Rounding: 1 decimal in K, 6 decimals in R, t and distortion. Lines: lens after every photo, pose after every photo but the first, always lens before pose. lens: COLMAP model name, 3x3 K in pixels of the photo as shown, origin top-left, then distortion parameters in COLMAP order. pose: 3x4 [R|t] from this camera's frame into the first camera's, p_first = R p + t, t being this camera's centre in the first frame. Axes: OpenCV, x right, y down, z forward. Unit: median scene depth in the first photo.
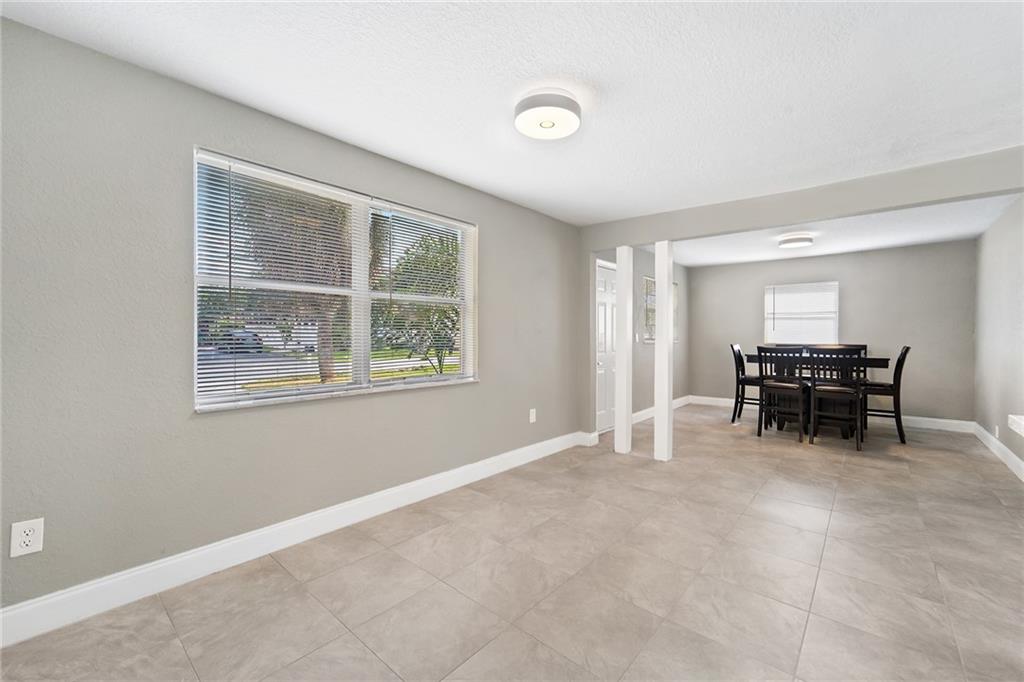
lens RADIAL K [[412.5, 0, 516.7], [0, 412.5, 334.7], [0, 0, 1]] dist [-0.000361, -0.000690]
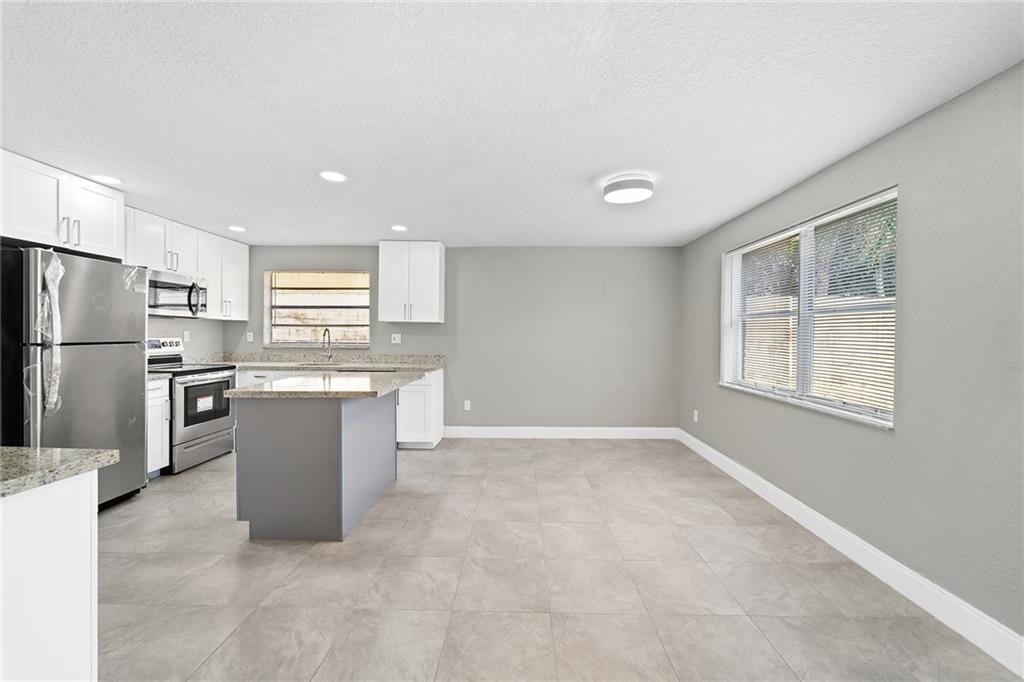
lens RADIAL K [[412.5, 0, 516.7], [0, 412.5, 334.7], [0, 0, 1]] dist [-0.000361, -0.000690]
pose [[-0.763752, -0.012744, -0.645384, 0.826621], [-0.015109, 0.999884, -0.001864, -0.026946], [0.645333, 0.008328, -0.763856, 1.208610]]
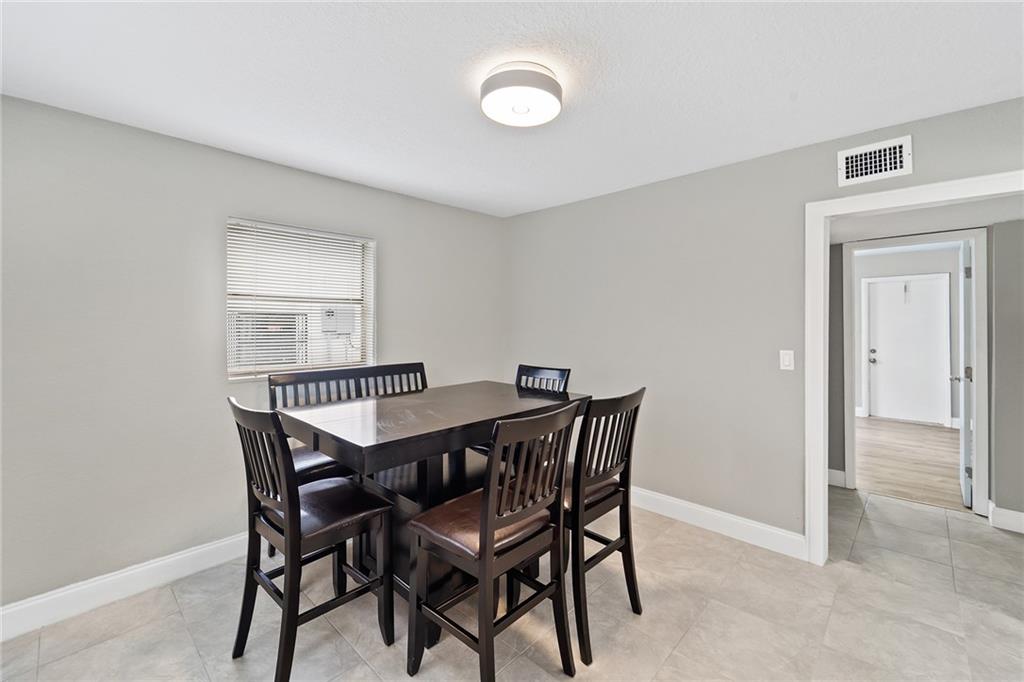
lens RADIAL K [[431.1, 0, 507.5], [0, 431.1, 321.7], [0, 0, 1]] dist [-0.002867, -0.000805]
pose [[0.045283, -0.001418, 0.998973, 0.466795], [0.004799, 0.999988, 0.001202, -0.058023], [-0.998963, 0.004739, 0.045289, 1.556549]]
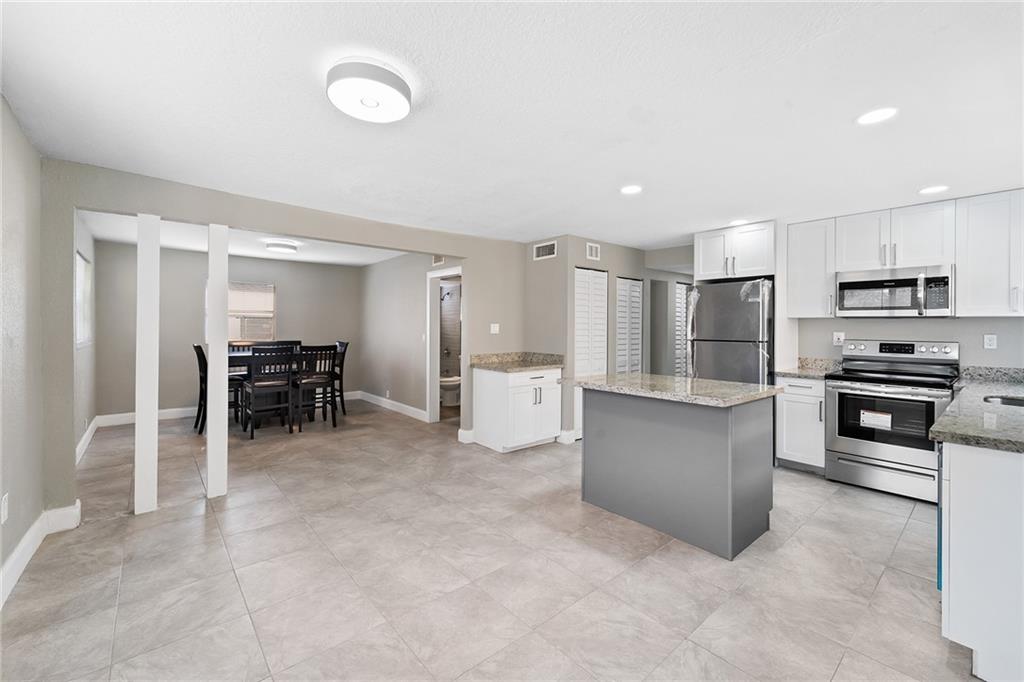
lens RADIAL K [[419.5, 0, 511.3], [0, 419.5, 323.4], [0, 0, 1]] dist [-0.001248, -0.000363]
pose [[0.151423, 0.005370, 0.988454, -0.476226], [-0.005748, 0.999973, -0.004552, -0.041064], [-0.988452, -0.004992, 0.151450, 0.388569]]
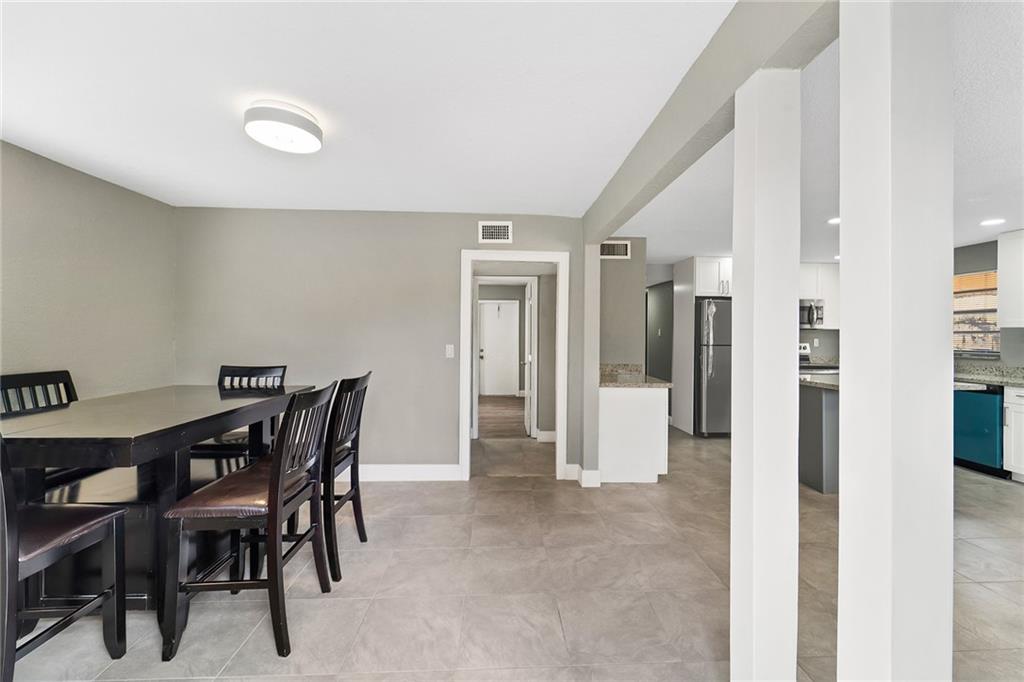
lens RADIAL K [[420.0, 0, 514.7], [0, 420.0, 331.8], [0, 0, 1]] dist [-0.001699, -0.000351]
pose [[-0.686849, -0.008235, 0.726754, 0.315151], [-0.011075, 0.999938, 0.000864, -0.042169], [-0.726716, -0.007456, -0.686898, 1.746535]]
